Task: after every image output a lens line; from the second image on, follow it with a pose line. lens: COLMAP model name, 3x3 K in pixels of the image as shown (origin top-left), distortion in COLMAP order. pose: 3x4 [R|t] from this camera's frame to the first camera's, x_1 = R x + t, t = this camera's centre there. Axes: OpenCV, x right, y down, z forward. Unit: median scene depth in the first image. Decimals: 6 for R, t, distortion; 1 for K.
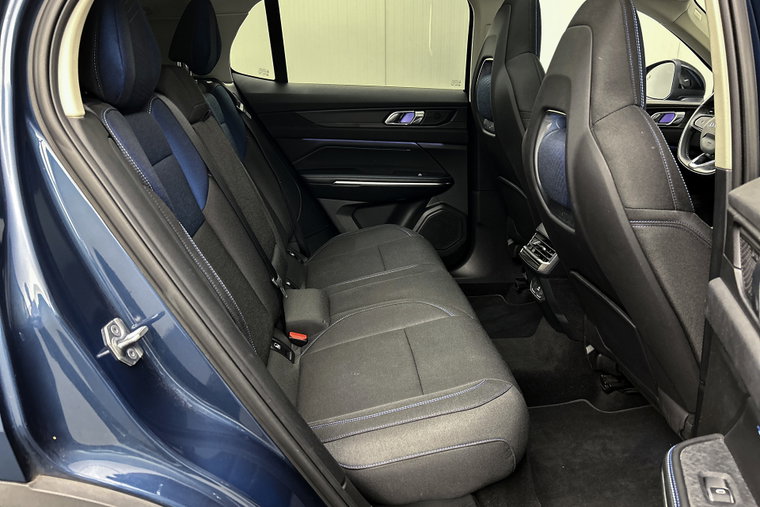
lens RADIAL K [[572.4, 0, 379.8], [0, 572.4, 252.3], [0, 0, 1]] dist [0.061361, -0.073923]
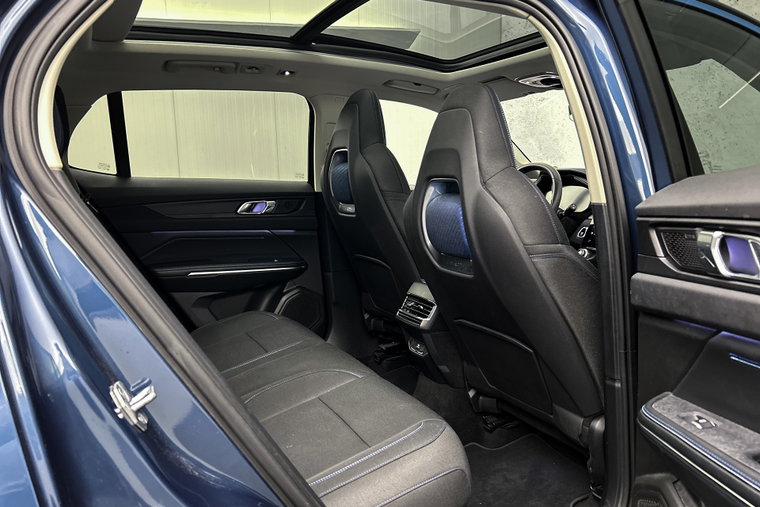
lens RADIAL K [[572.4, 0, 368.4], [0, 572.4, 253.4], [0, 0, 1]] dist [0.061361, -0.073923]
pose [[0.926664, -0.065279, 0.370180, -0.212593], [0.135539, 0.976583, -0.167077, 0.062787], [-0.350604, 0.204998, 0.913812, 0.002498]]
